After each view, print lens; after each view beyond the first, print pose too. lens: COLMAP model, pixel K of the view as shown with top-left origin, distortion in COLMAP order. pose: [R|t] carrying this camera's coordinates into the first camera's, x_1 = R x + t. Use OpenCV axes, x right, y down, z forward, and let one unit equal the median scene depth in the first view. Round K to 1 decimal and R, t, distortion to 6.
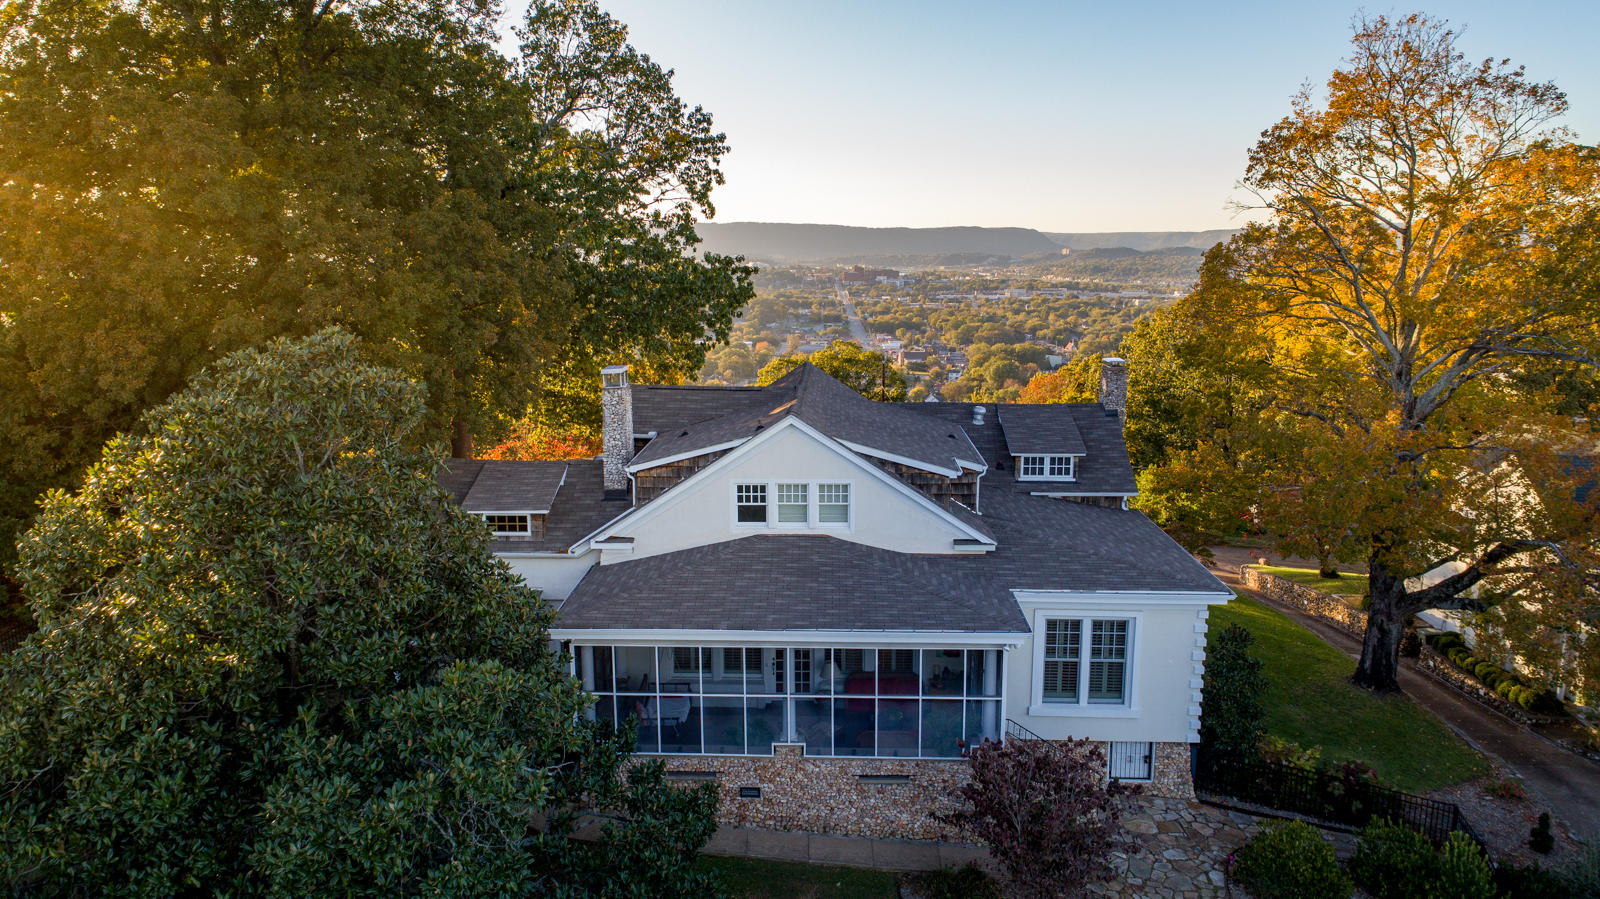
lens RADIAL K [[1120.6, 0, 800.0], [0, 1120.6, 449.5], [0, 0, 1]] dist [0.001549, 0.000408]
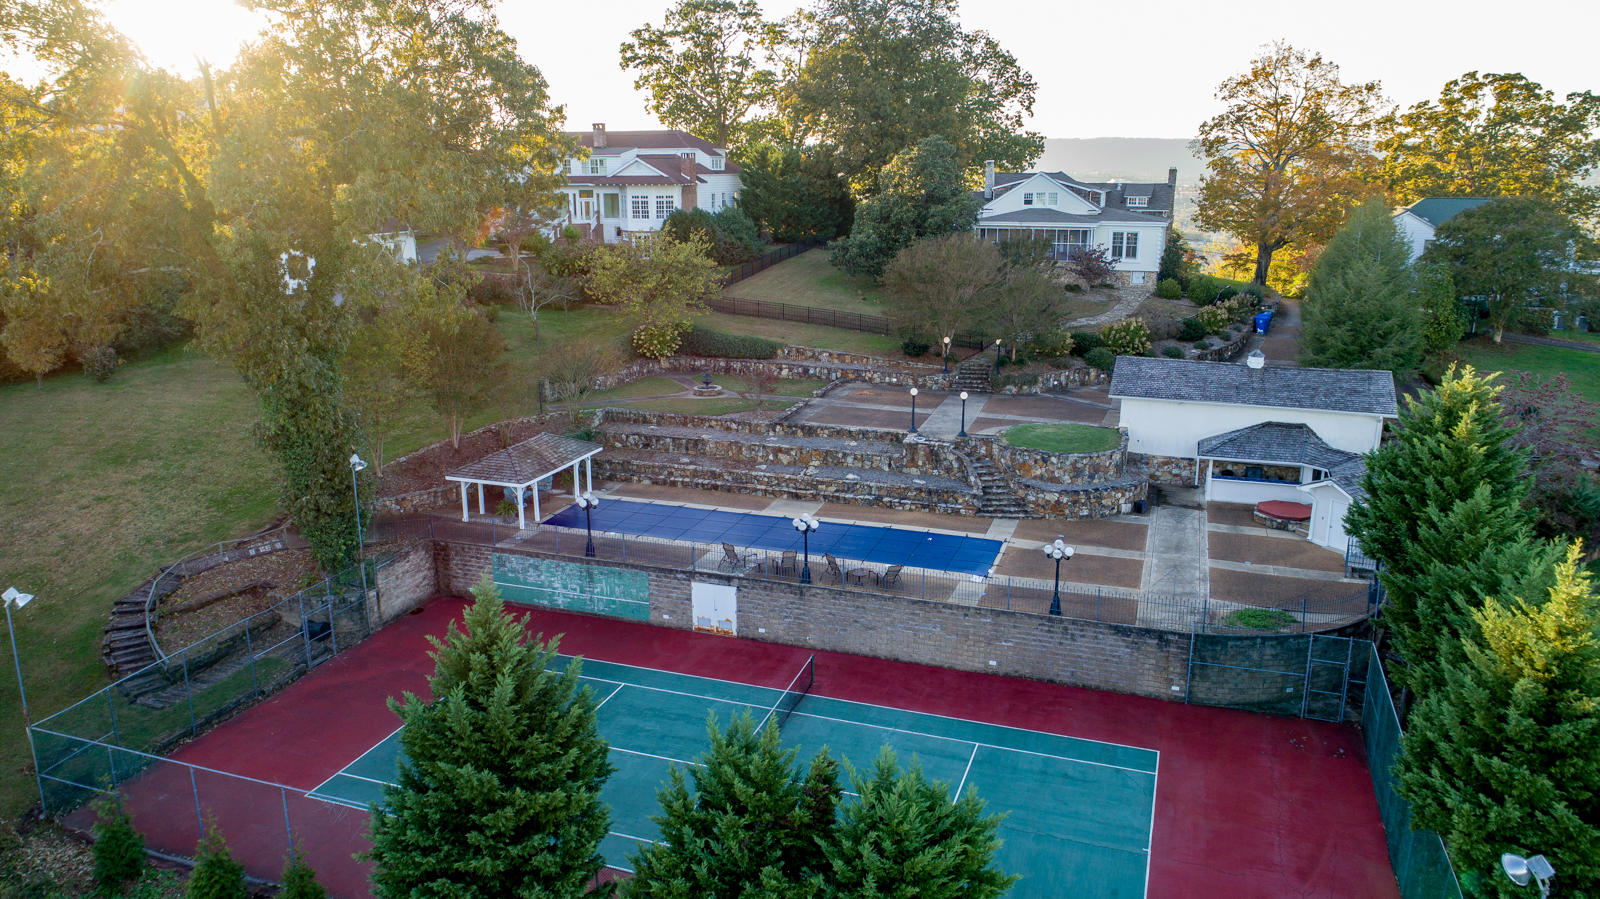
lens RADIAL K [[1120.6, 0, 800.0], [0, 1120.6, 449.5], [0, 0, 1]] dist [0.001549, 0.000408]
pose [[0.953823, 0.079199, -0.289738, 0.268234], [-0.059642, 0.995343, 0.075732, 0.463561], [0.294387, -0.054954, 0.954105, -1.954120]]
